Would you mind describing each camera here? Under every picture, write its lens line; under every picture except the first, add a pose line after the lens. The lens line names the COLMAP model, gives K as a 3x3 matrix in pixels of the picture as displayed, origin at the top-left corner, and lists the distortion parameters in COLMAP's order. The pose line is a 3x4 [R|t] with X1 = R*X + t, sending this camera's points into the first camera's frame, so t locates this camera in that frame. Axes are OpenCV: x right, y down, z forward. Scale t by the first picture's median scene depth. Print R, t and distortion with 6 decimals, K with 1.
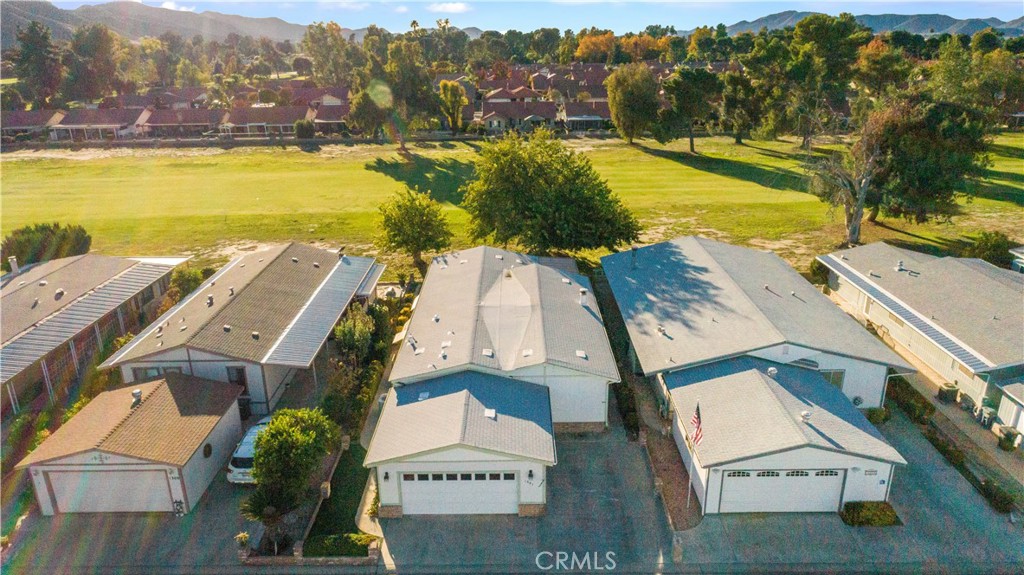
lens RADIAL K [[702.9, 0, 512.0], [0, 702.9, 287.5], [0, 0, 1]] dist [-0.000709, -0.000086]
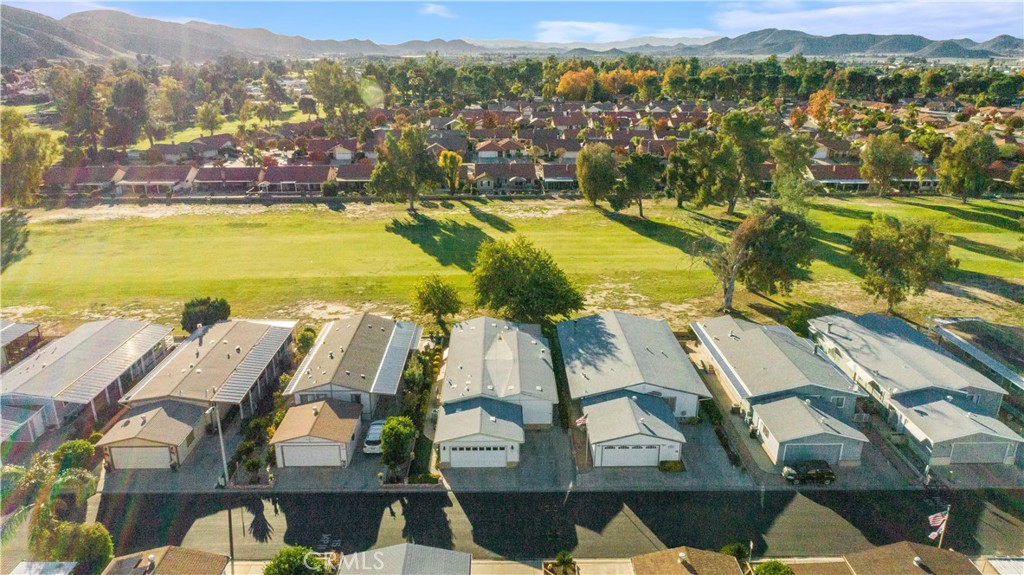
lens RADIAL K [[702.9, 0, 512.0], [0, 702.9, 287.5], [0, 0, 1]] dist [-0.000709, -0.000086]
pose [[0.999715, 0.006431, 0.022969, -0.011259], [-0.006088, 0.999870, -0.014957, -0.080061], [-0.023062, 0.014812, 0.999624, -0.487057]]
